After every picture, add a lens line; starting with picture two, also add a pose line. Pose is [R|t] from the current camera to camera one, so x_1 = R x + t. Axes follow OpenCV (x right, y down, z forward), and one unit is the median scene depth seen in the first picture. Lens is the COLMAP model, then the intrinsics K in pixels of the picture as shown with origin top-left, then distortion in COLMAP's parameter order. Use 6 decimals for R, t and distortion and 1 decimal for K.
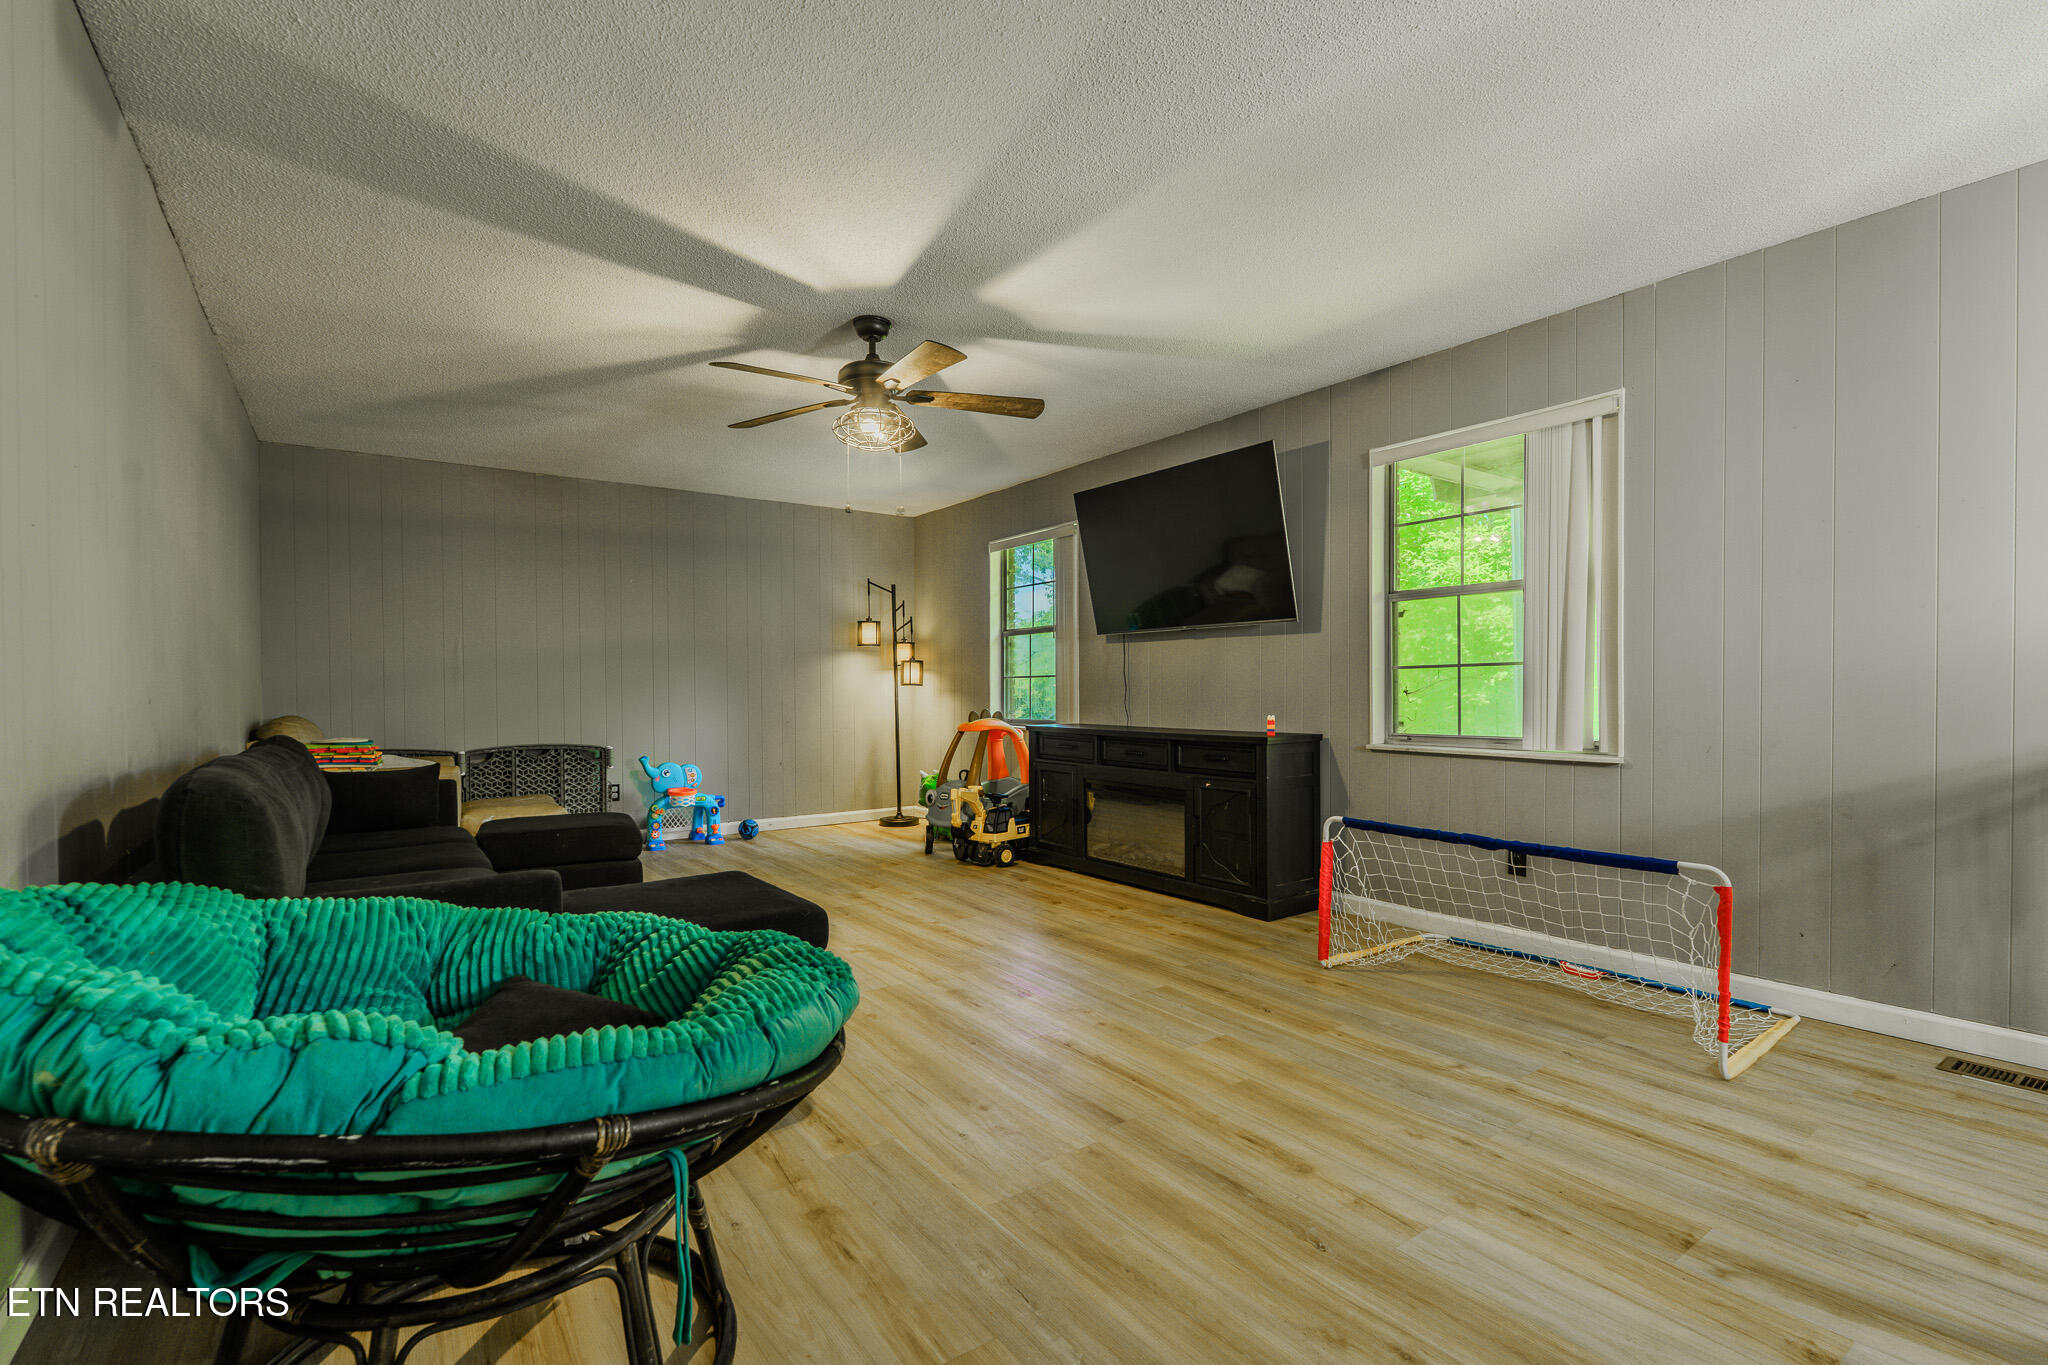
lens RADIAL K [[929.2, 0, 1018.6], [0, 929.2, 696.7], [0, 0, 1]] dist [-0.000802, -0.000194]
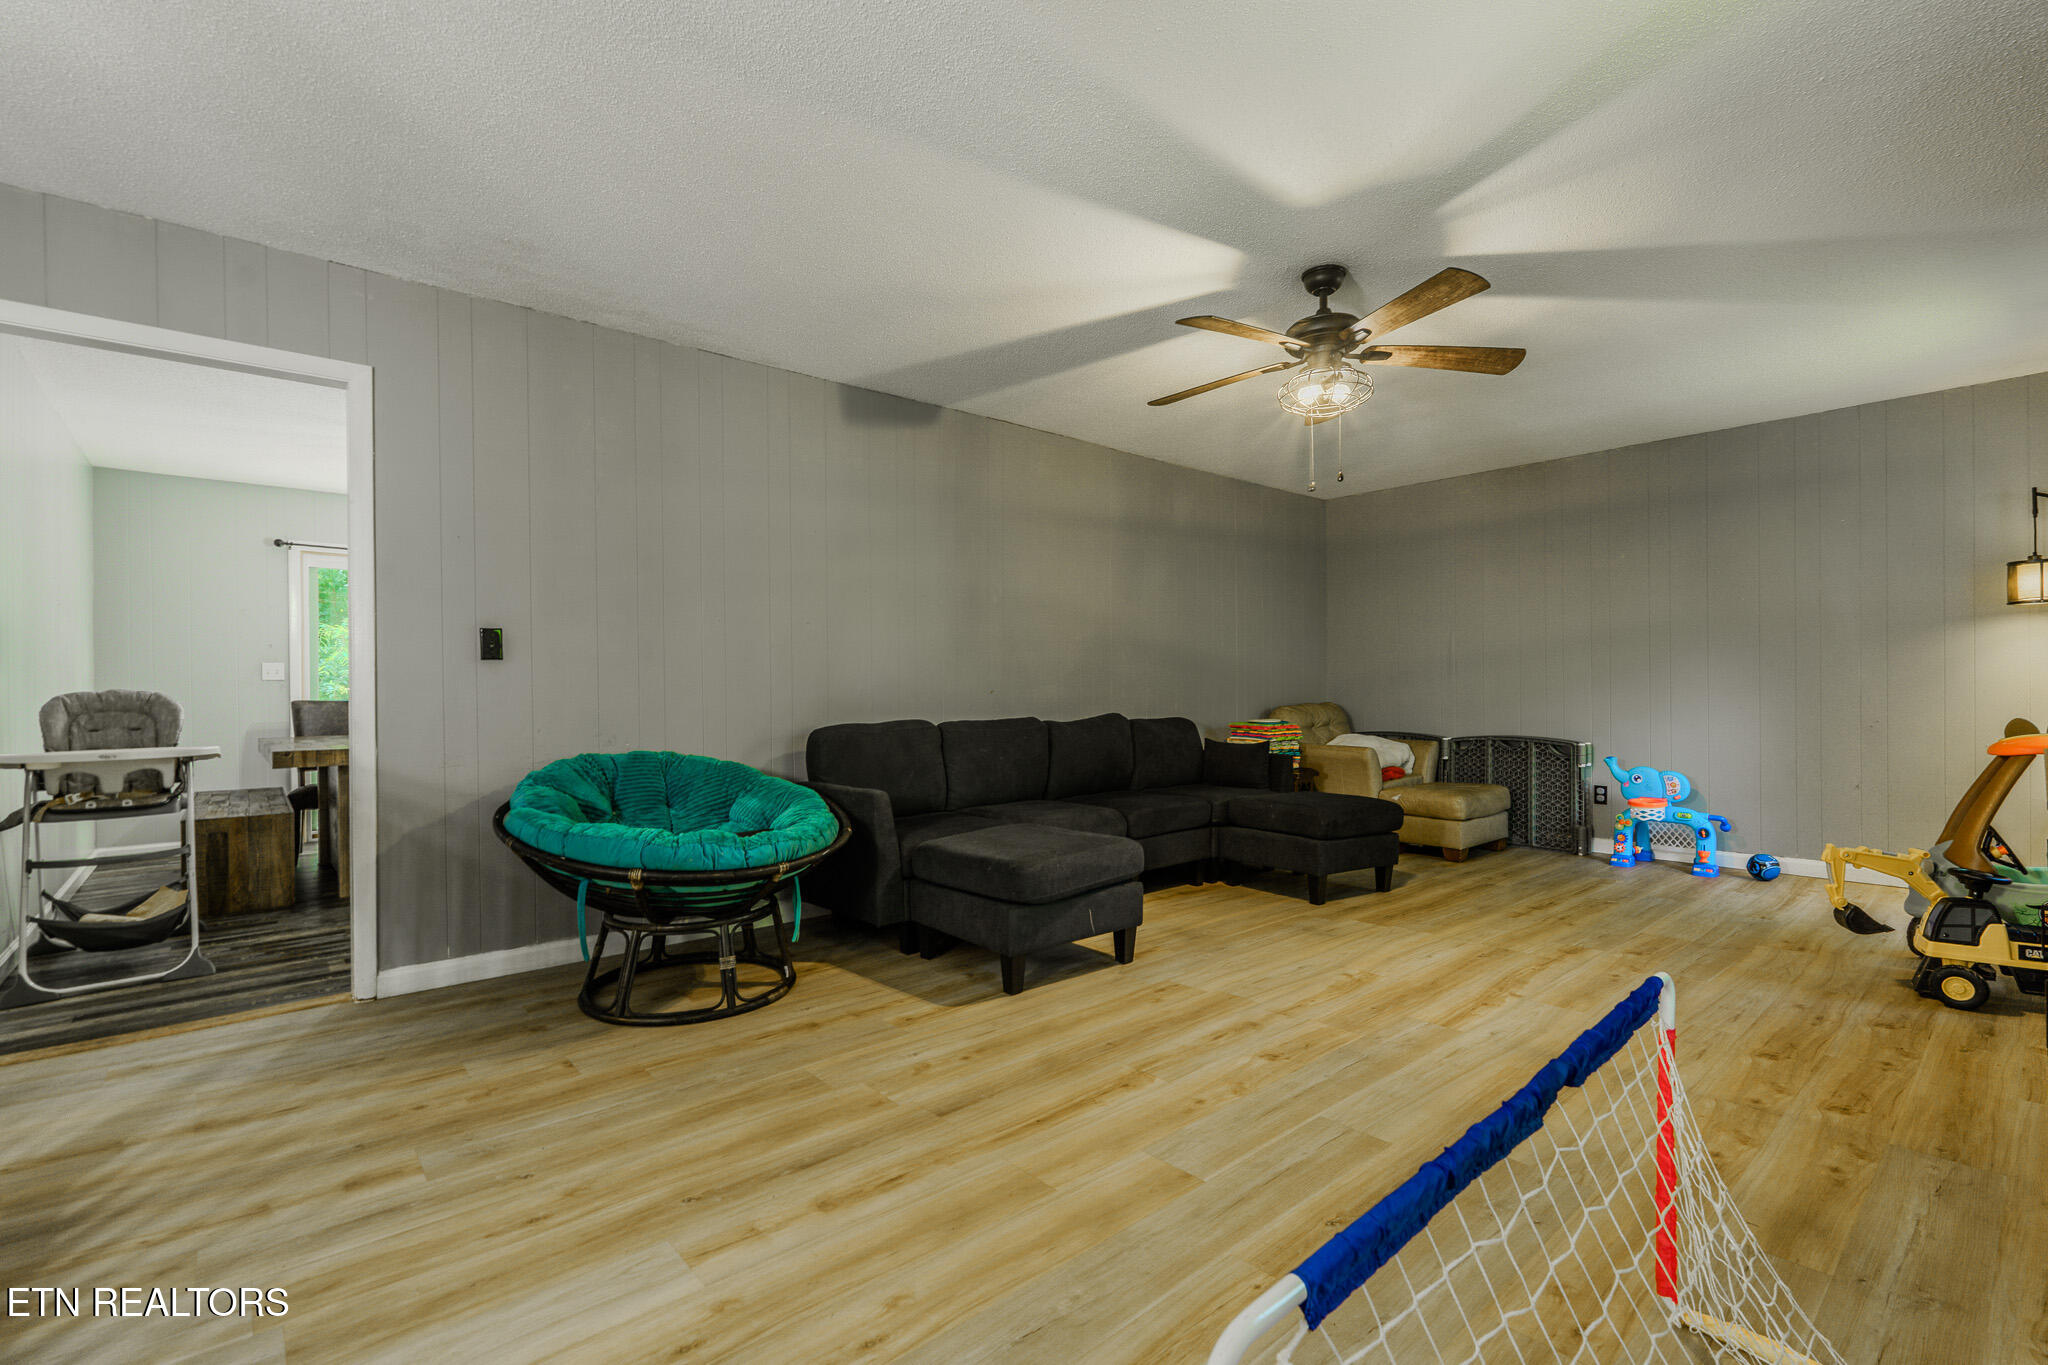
lens RADIAL K [[913.6, 0, 1022.8], [0, 913.6, 690.7], [0, 0, 1]] dist [-0.001815, -0.000790]
pose [[0.096970, 0.004221, -0.995278, 0.698279], [0.000729, 0.999990, 0.004312, -0.004275], [0.995287, -0.001143, 0.096966, 0.629533]]
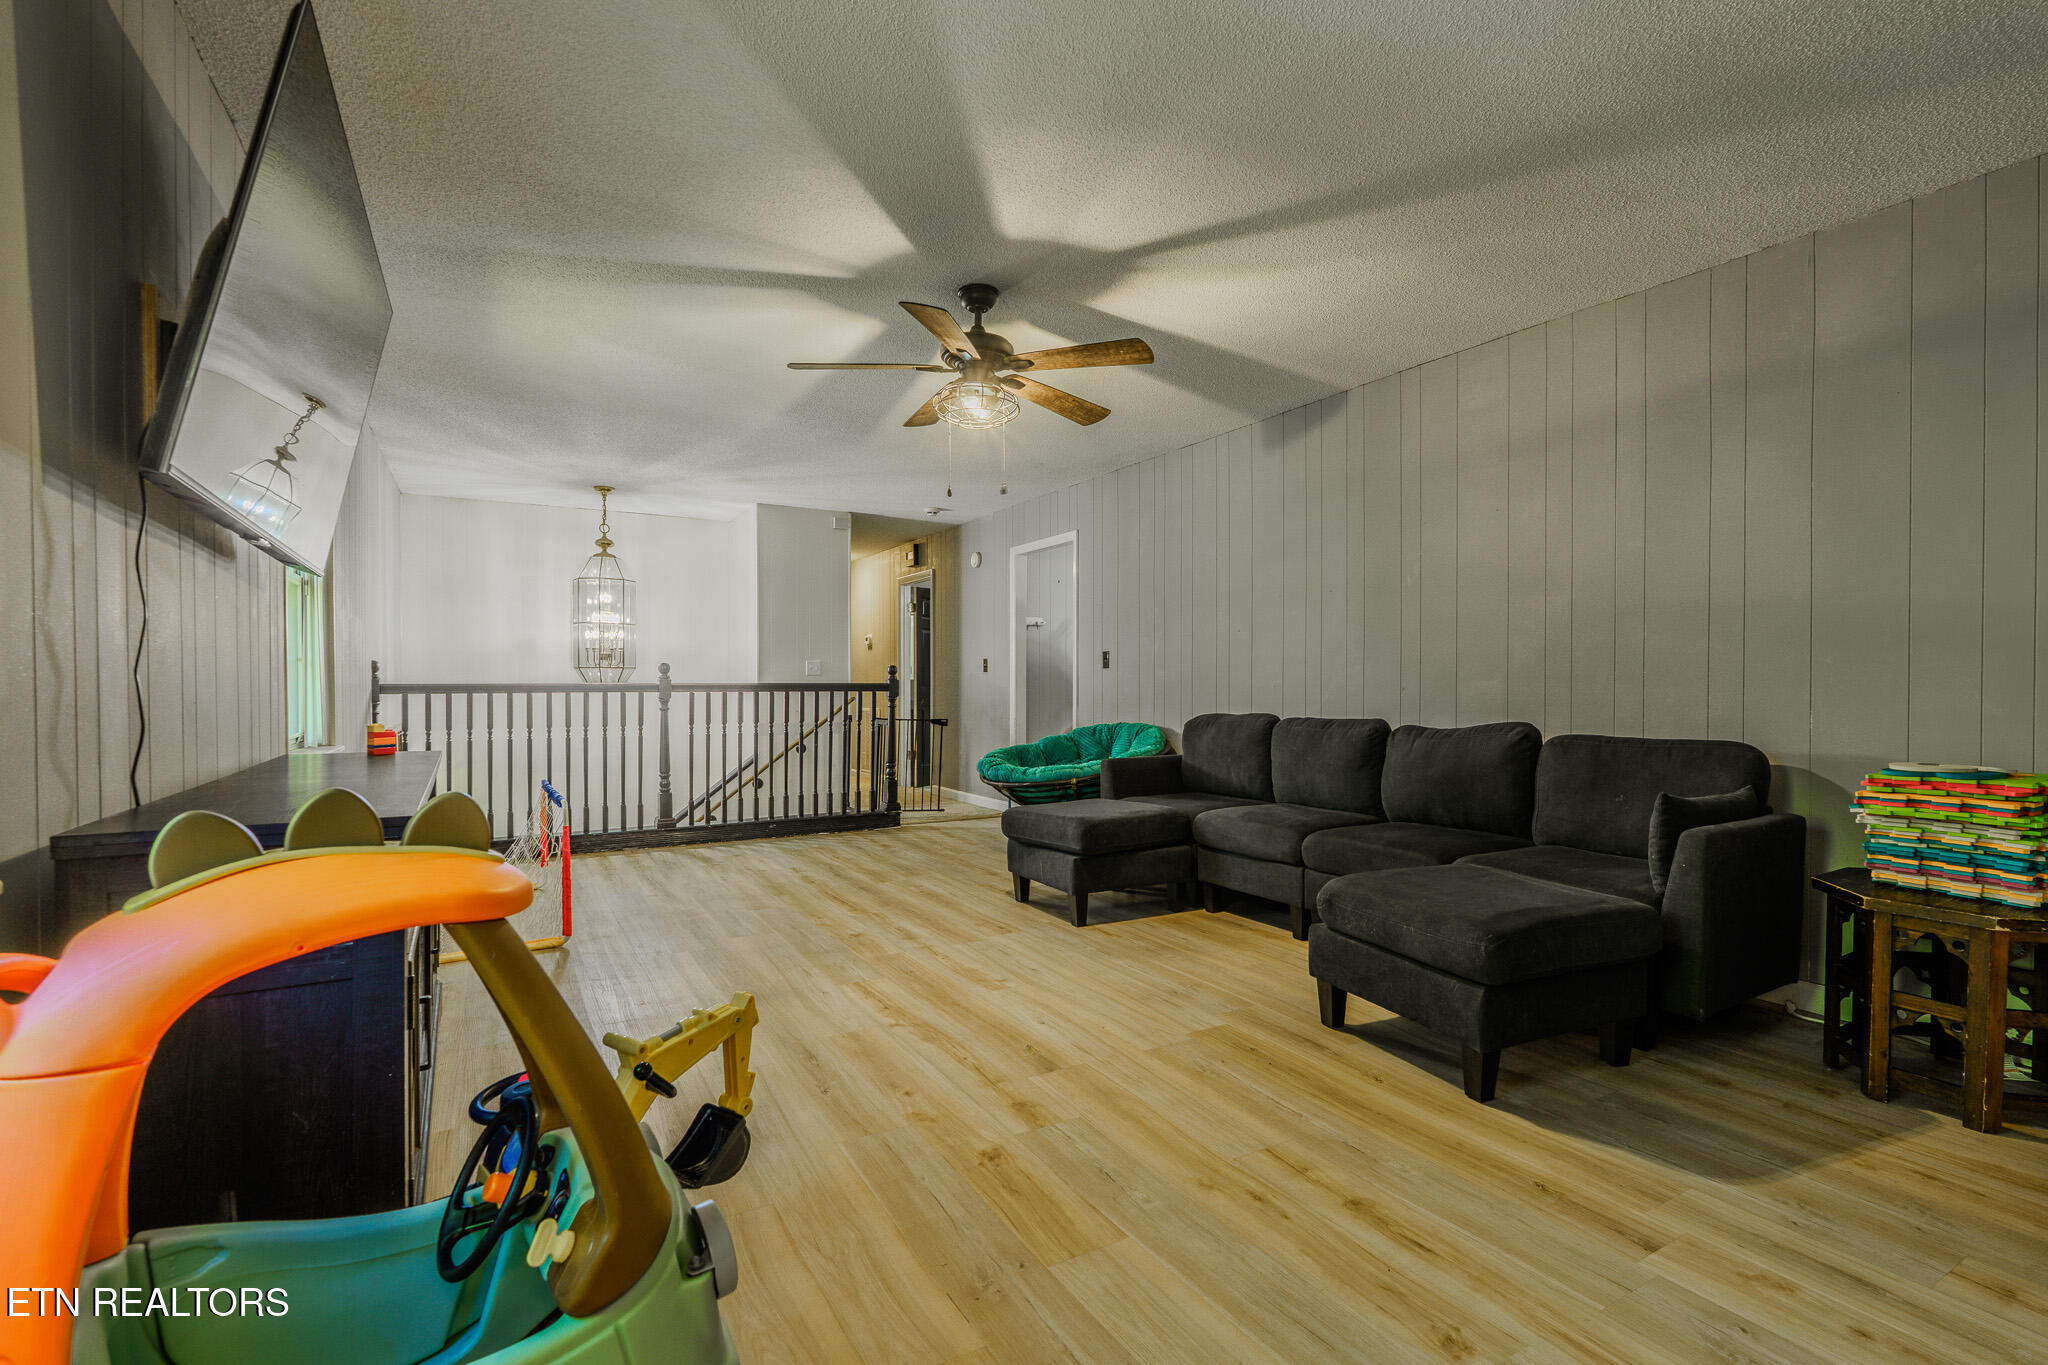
lens RADIAL K [[913.6, 0, 1022.8], [0, 913.6, 690.7], [0, 0, 1]] dist [-0.001815, -0.000790]
pose [[-0.996430, 0.004508, 0.084300, -0.280905], [0.005459, 0.999924, 0.011054, -0.010167], [-0.084244, 0.011475, -0.996379, 1.937397]]
